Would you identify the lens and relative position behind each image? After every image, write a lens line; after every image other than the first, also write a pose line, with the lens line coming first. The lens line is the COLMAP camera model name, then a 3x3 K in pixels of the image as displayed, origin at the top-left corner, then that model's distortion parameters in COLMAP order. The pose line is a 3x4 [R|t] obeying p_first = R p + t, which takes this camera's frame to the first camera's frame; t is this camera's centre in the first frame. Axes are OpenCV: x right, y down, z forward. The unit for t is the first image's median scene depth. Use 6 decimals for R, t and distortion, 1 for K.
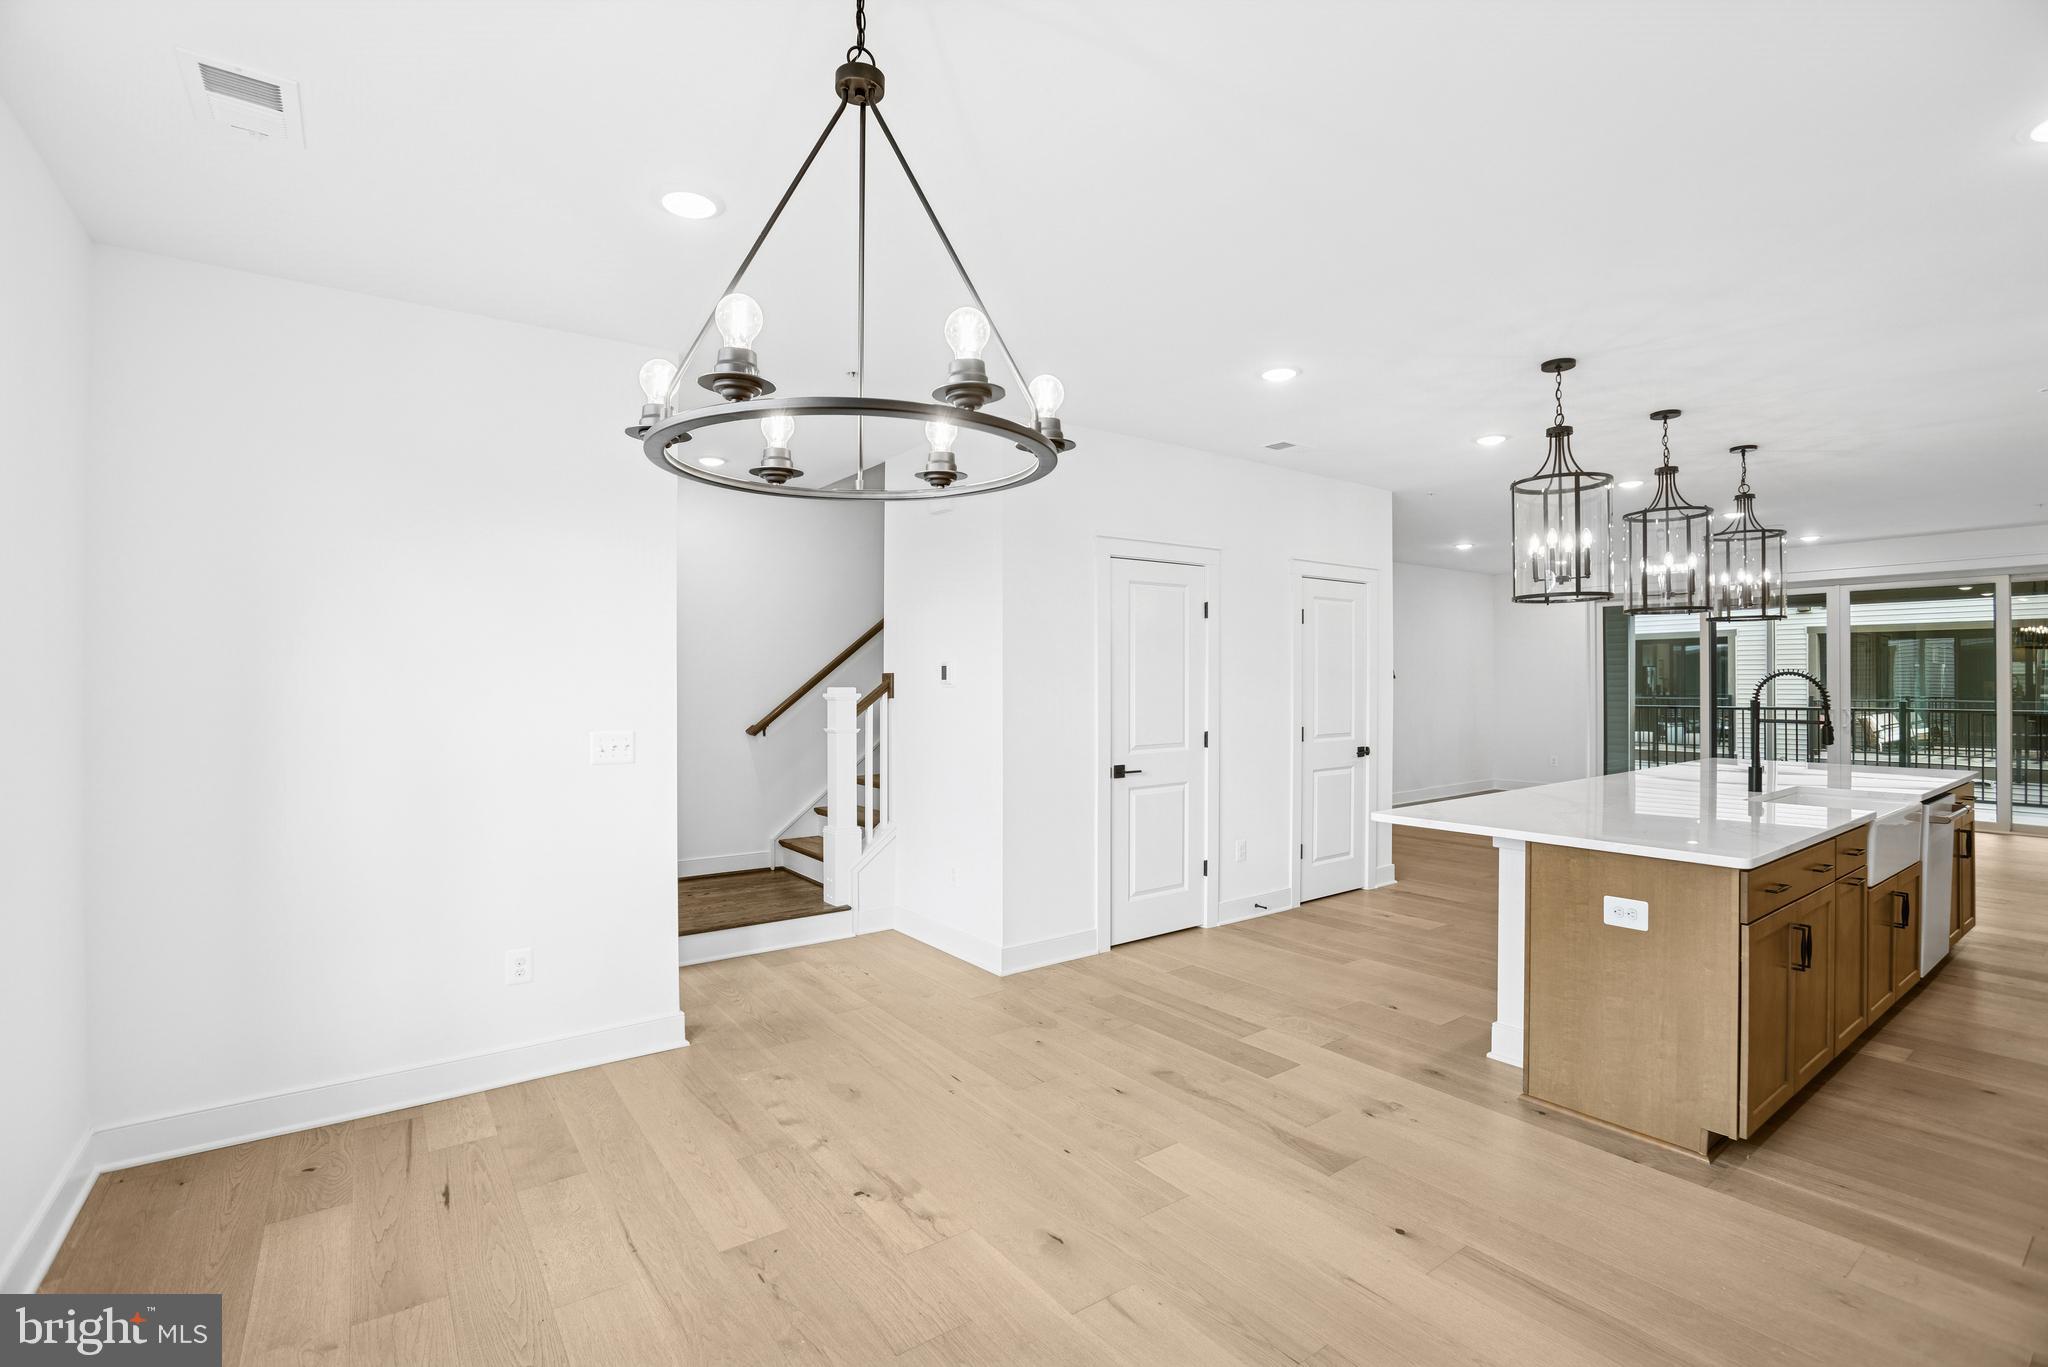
lens RADIAL K [[913.6, 0, 1065.2], [0, 913.6, 691.6], [0, 0, 1]] dist [-0.055916, 0.011493]
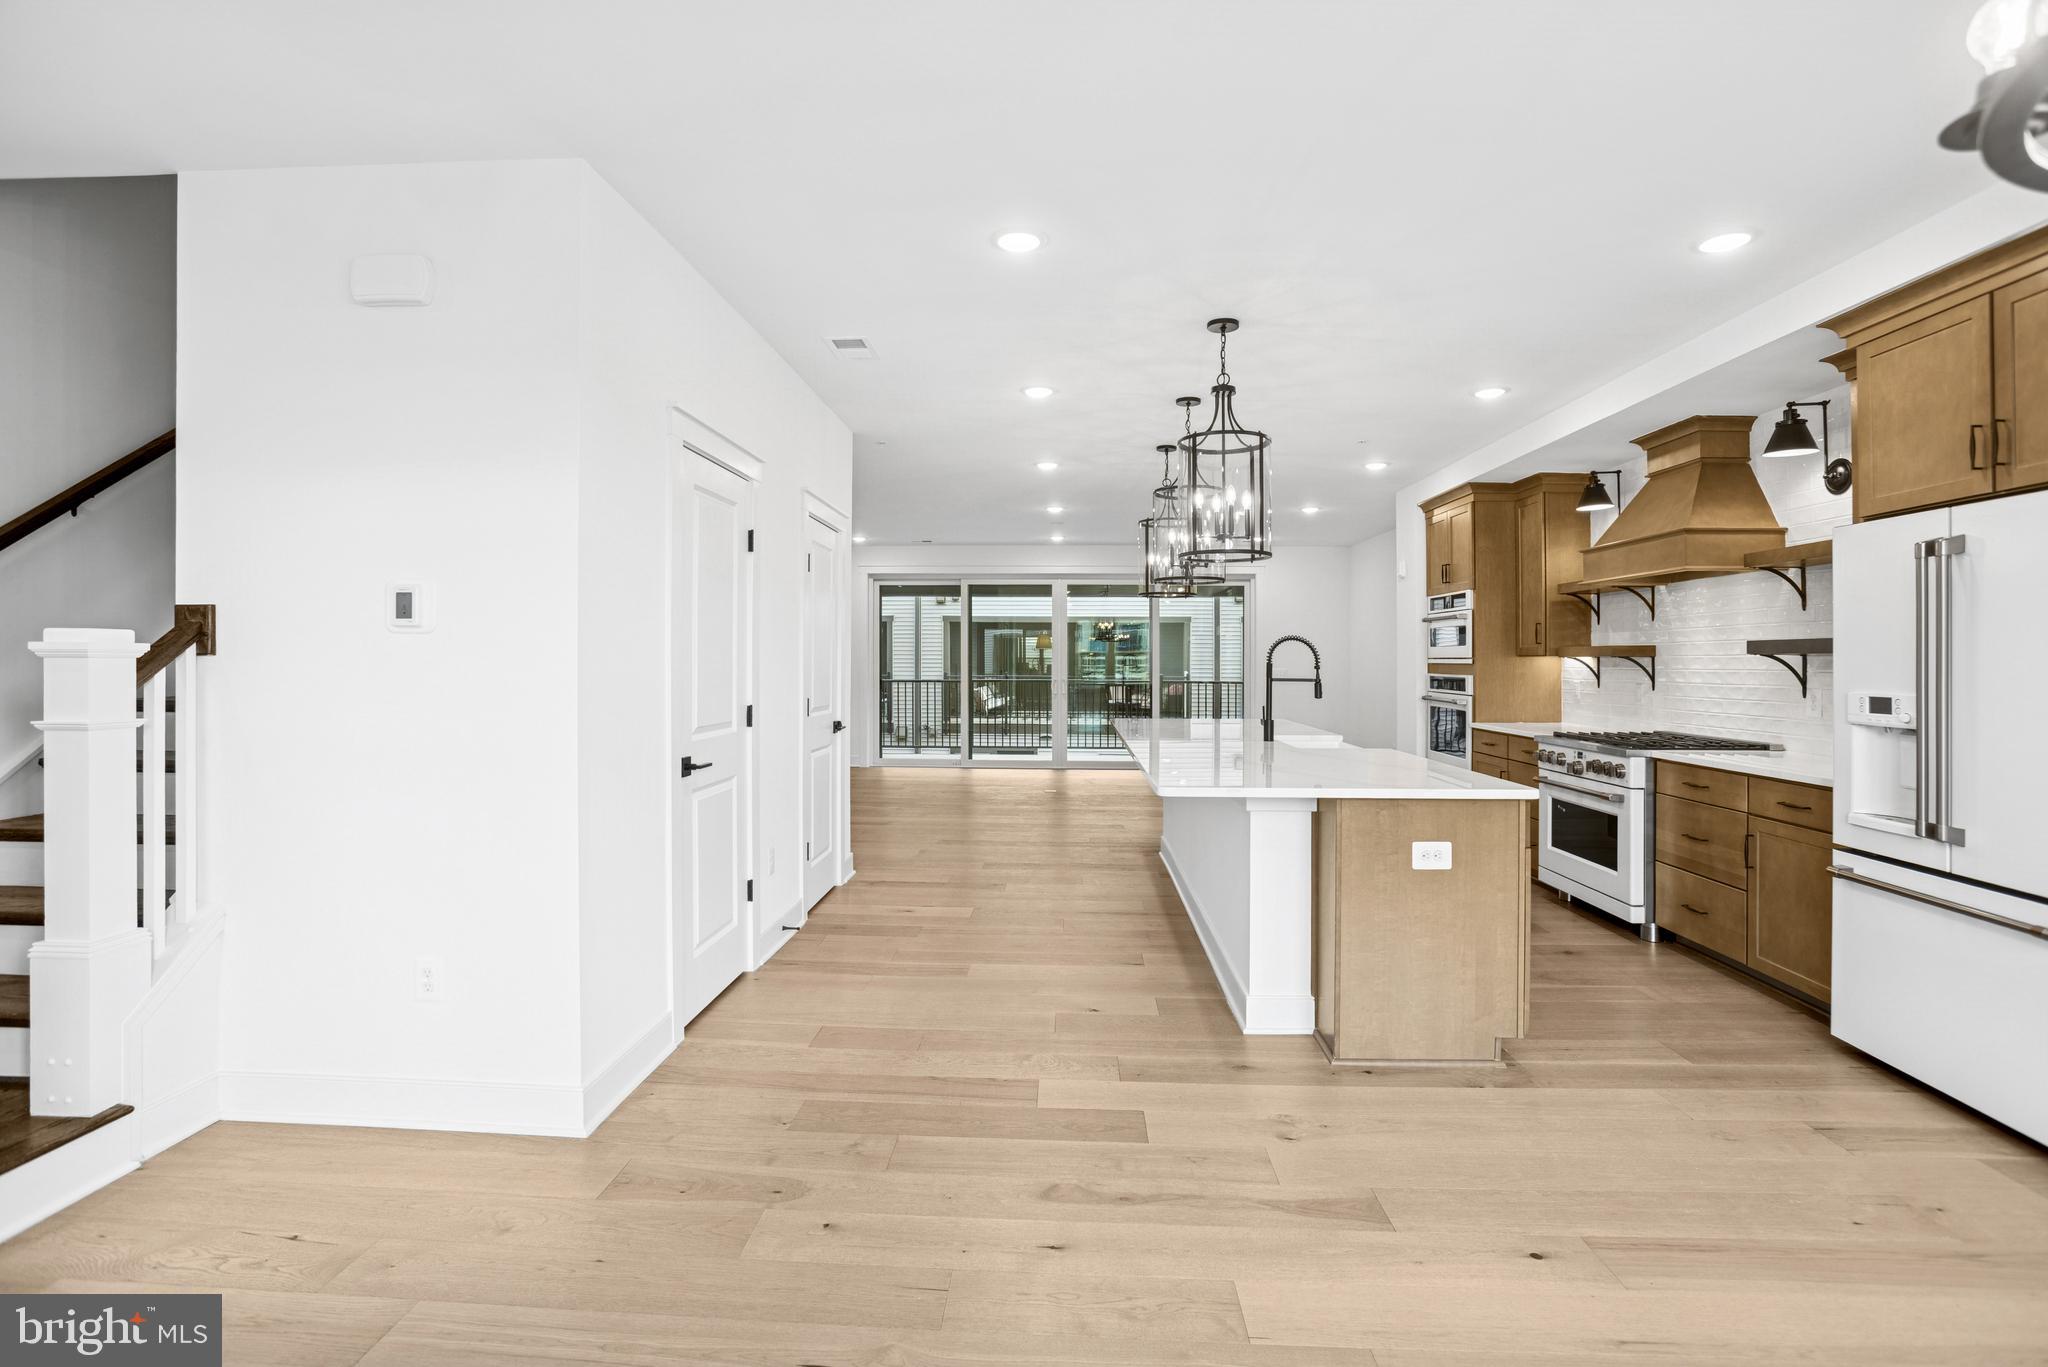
lens RADIAL K [[926.3, 0, 1021.3], [0, 926.3, 675.5], [0, 0, 1]] dist [-0.078031, 0.035703]
pose [[0.661794, -0.004569, 0.749671, -0.331137], [0.001746, 0.999988, 0.004553, 0.021120], [-0.749683, -0.001704, 0.661795, 0.443517]]
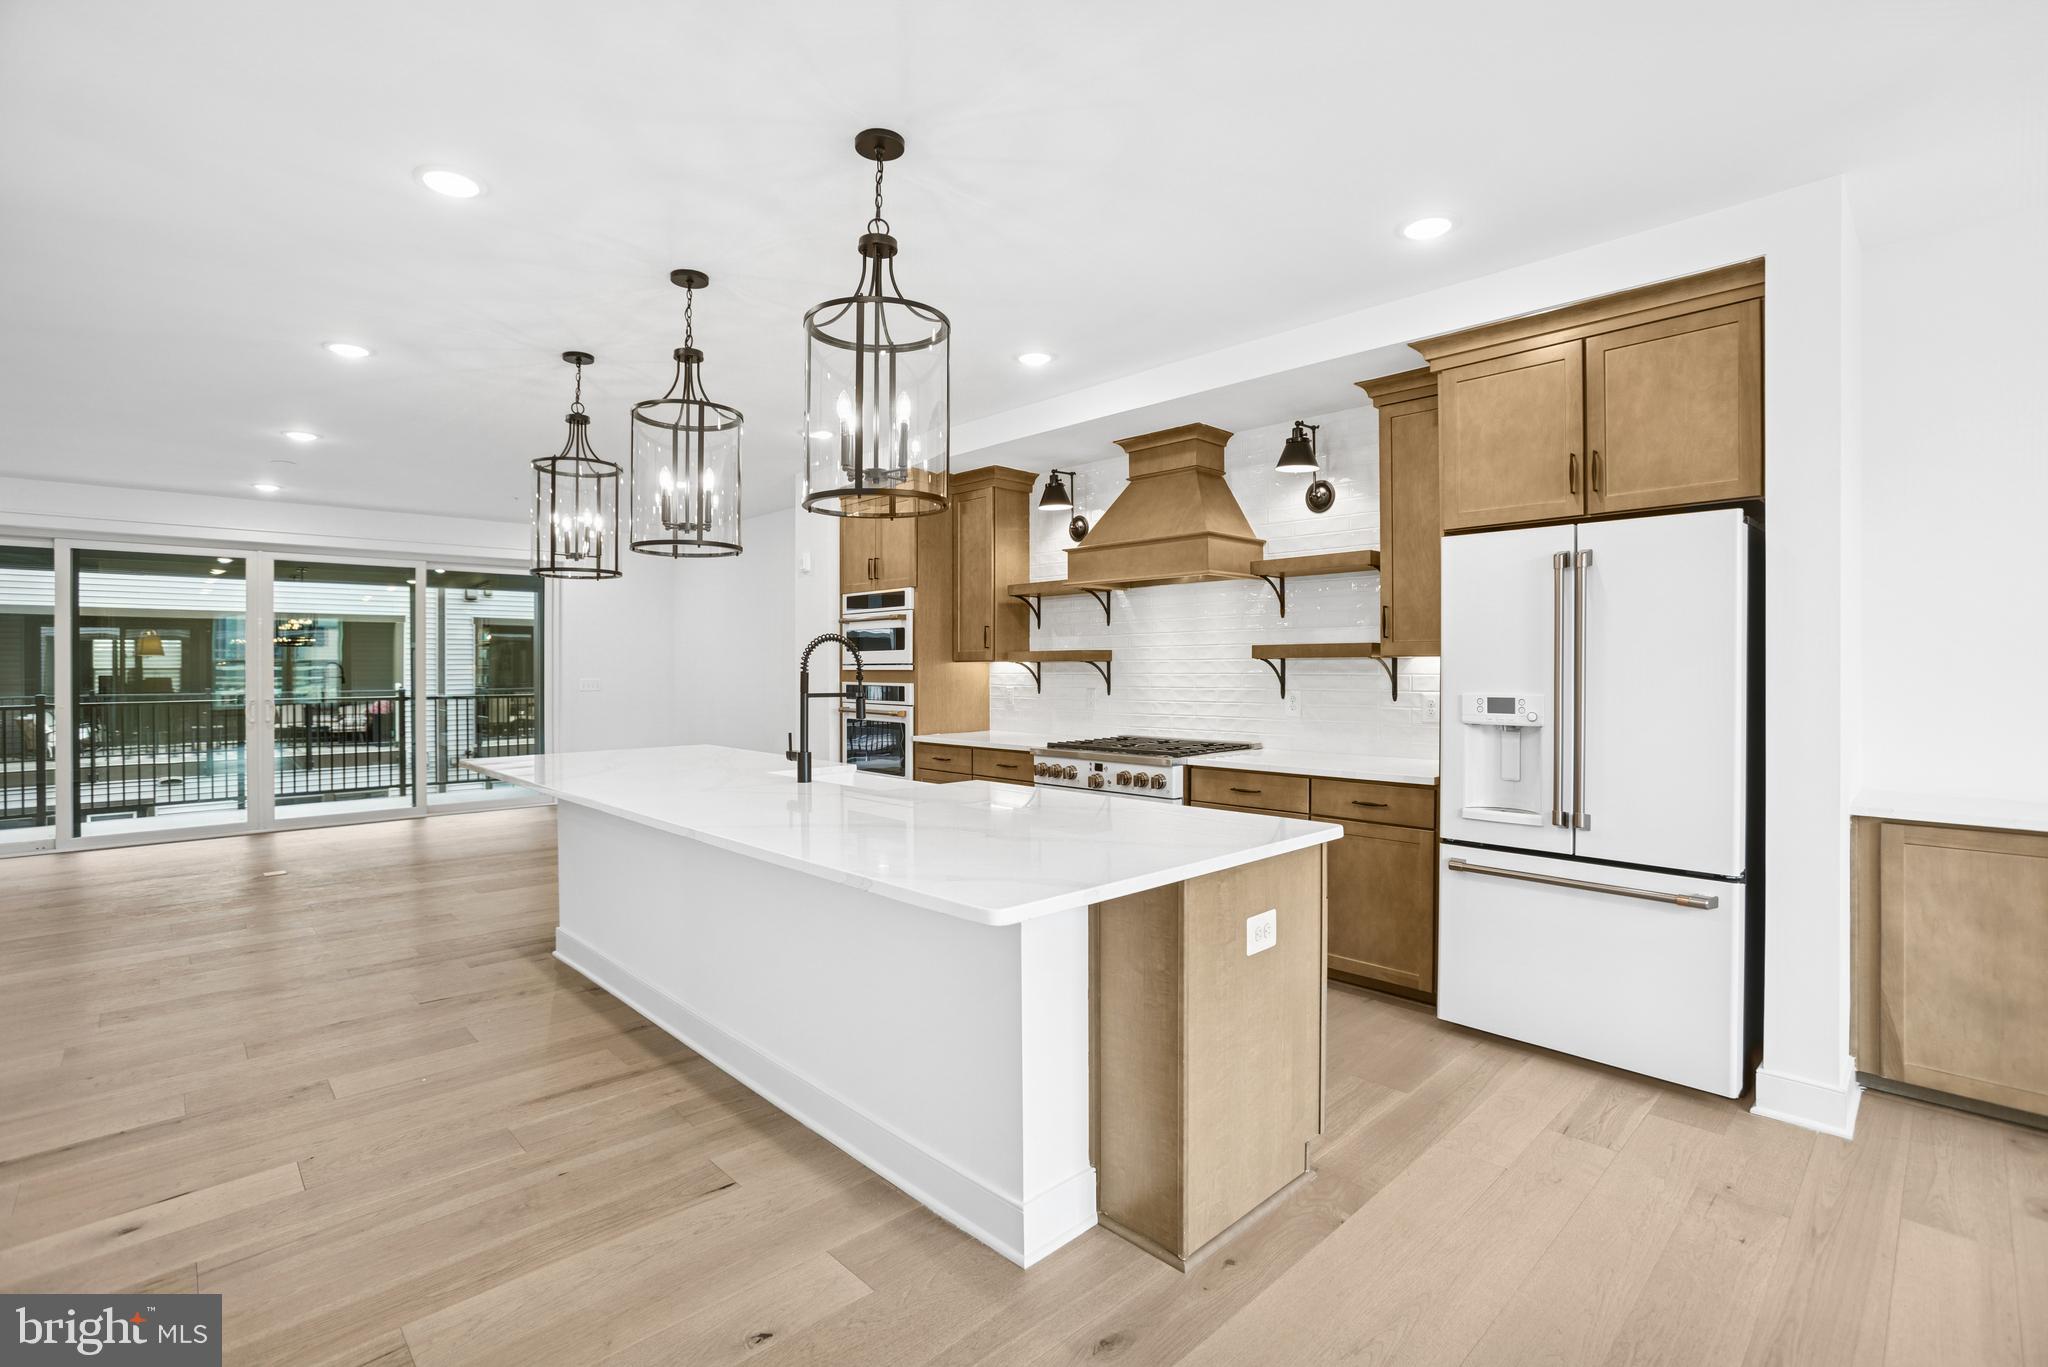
lens RADIAL K [[926.3, 0, 1021.3], [0, 926.3, 675.5], [0, 0, 1]] dist [-0.078031, 0.035703]
pose [[-0.099120, -0.002896, 0.995071, -0.077468], [0.016346, 0.999856, 0.004538, 0.013780], [-0.994941, 0.016716, -0.099059, 0.877510]]
